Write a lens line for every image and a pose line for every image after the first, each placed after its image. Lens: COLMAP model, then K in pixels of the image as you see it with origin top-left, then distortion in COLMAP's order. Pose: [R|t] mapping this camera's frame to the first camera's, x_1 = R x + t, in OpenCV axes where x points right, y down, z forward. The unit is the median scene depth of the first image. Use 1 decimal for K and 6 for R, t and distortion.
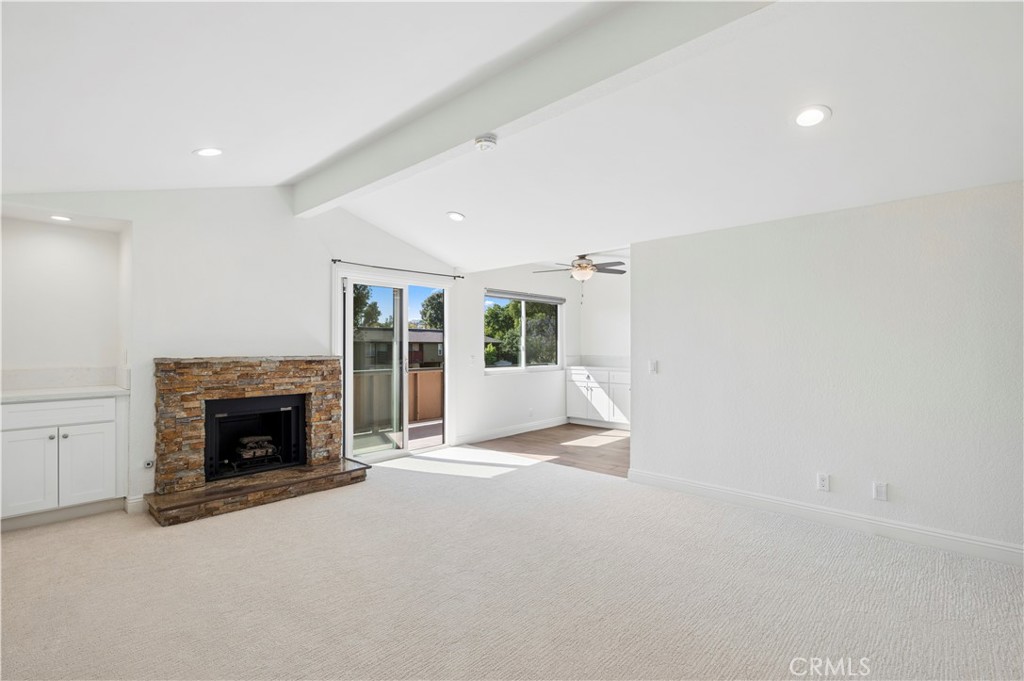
lens RADIAL K [[479.7, 0, 511.9], [0, 479.7, 341.8], [0, 0, 1]] dist [0.005225, 0.002061]
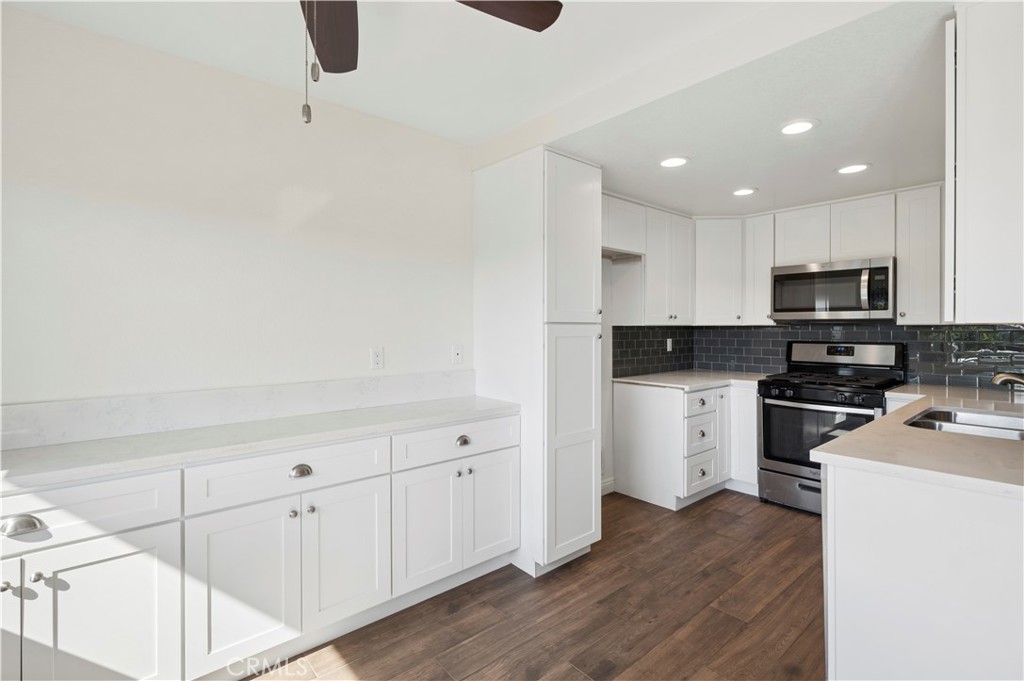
lens RADIAL K [[479.7, 0, 508.1], [0, 479.7, 334.1], [0, 0, 1]] dist [0.005225, 0.002061]
pose [[0.117292, -0.014741, 0.992988, -0.011920], [-0.006364, 0.999858, 0.015595, -0.011256], [-0.993077, -0.008149, 0.117182, 1.278615]]
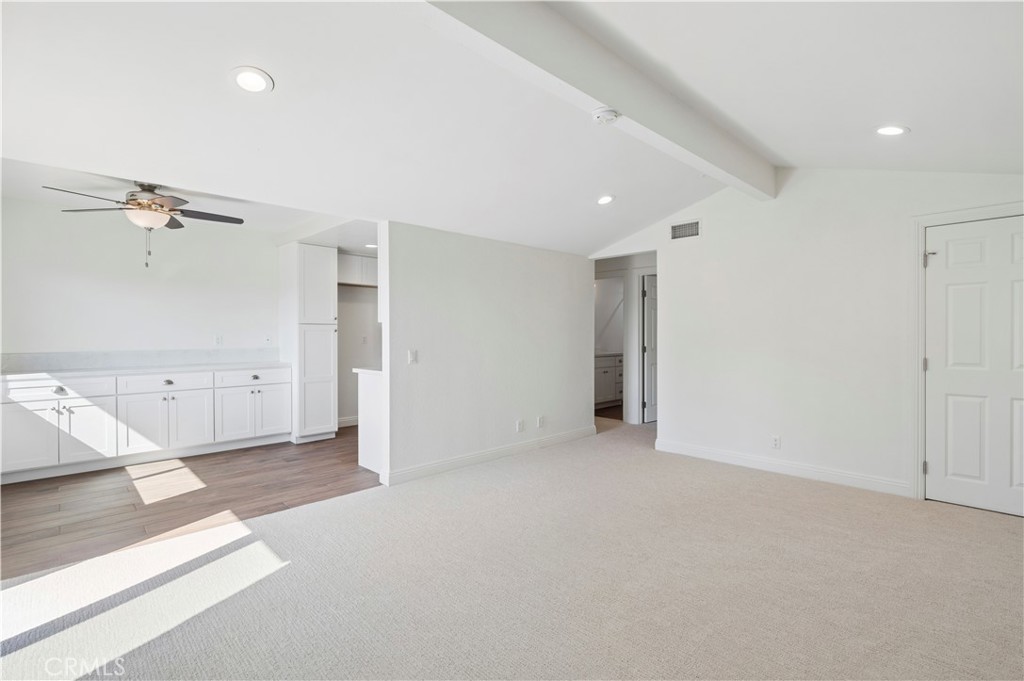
lens RADIAL K [[479.7, 0, 514.7], [0, 479.7, 343.1], [0, 0, 1]] dist [0.005225, 0.002061]
pose [[0.047188, -0.021930, 0.998645, -0.618291], [-0.006767, 0.999729, 0.022273, 0.002143], [-0.998863, -0.007809, 0.047026, 0.711239]]
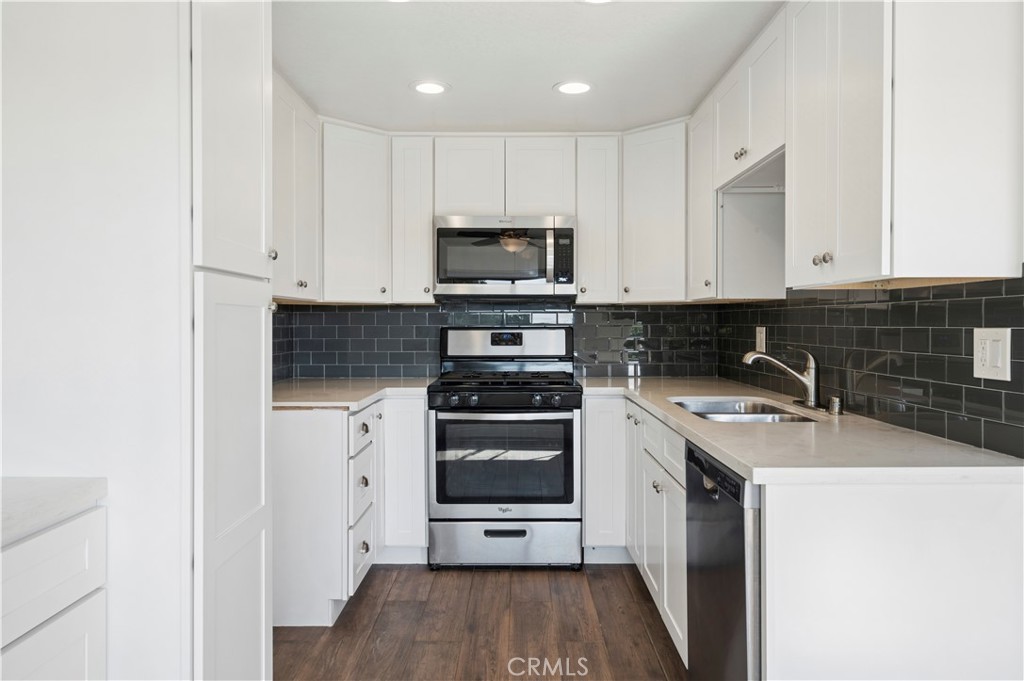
lens RADIAL K [[720.4, 0, 512.7], [0, 720.4, 333.3], [0, 0, 1]] dist [0.020498, -0.001286]
pose [[-0.681799, -0.009717, 0.731475, 0.185260], [-0.006245, 0.999953, 0.007463, 0.010968], [-0.731512, 0.000520, -0.681828, 1.419707]]
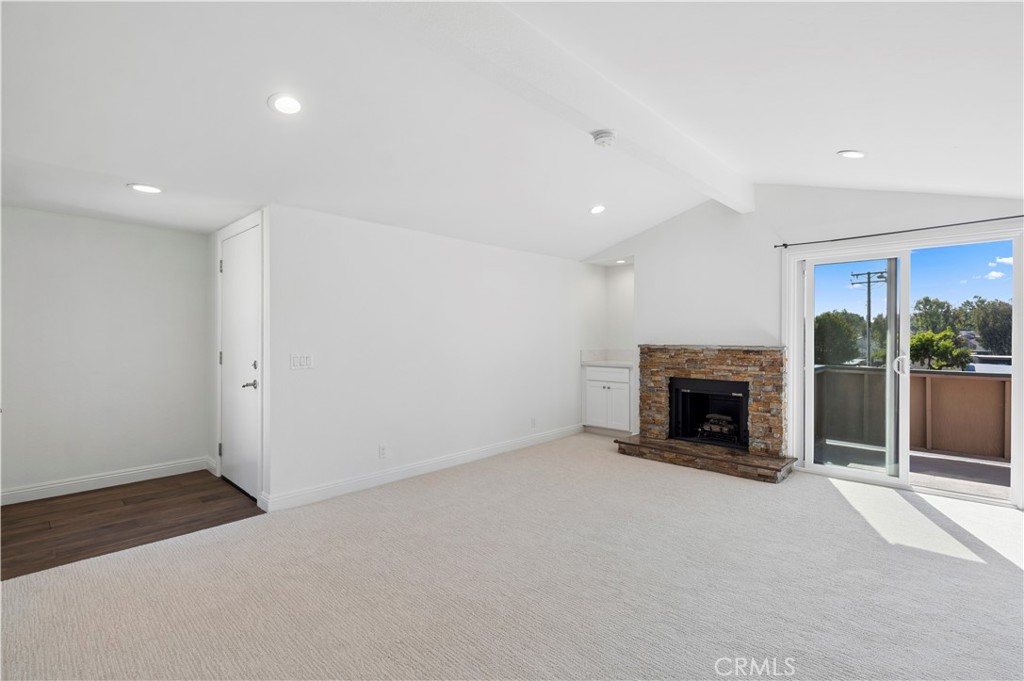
lens RADIAL K [[479.7, 0, 520.3], [0, 479.7, 336.3], [0, 0, 1]] dist [0.005225, 0.002061]
pose [[-0.006303, -0.001496, -0.999979, 0.625676], [0.005559, 0.999983, -0.001531, 0.007916], [0.999965, -0.005569, -0.006294, 0.532667]]
